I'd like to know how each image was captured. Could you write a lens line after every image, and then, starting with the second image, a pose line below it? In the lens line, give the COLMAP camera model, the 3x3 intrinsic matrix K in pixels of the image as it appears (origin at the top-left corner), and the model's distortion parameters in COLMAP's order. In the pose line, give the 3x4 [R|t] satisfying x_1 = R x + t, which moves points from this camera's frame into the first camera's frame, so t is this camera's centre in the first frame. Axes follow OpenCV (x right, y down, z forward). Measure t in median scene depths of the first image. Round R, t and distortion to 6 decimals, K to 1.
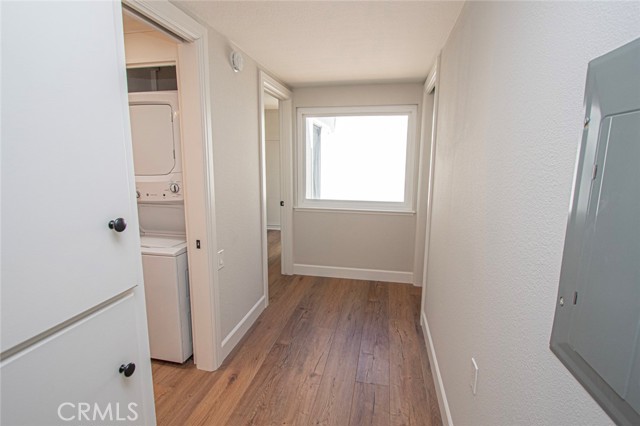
lens RADIAL K [[315.1, 0, 320.0], [0, 315.1, 213.0], [0, 0, 1]] dist [-0.018792, 0.000814]
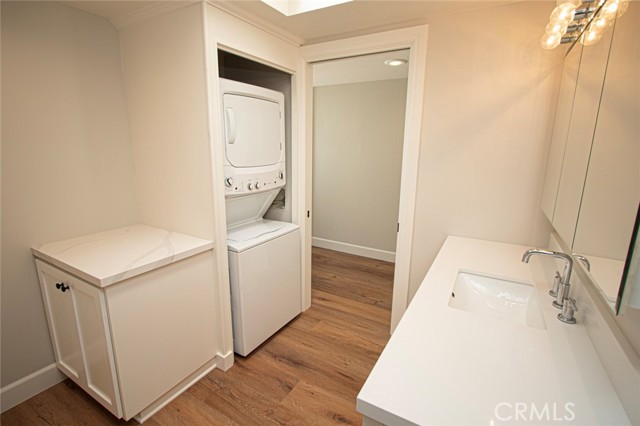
lens RADIAL K [[297.6, 0, 320.0], [0, 297.6, 213.0], [0, 0, 1]] dist [-0.000384, -0.000084]
pose [[0.321586, -0.208825, 0.923566, -1.420095], [0.147697, 0.974502, 0.168913, -0.103782], [-0.935290, 0.082088, 0.344229, 0.467854]]
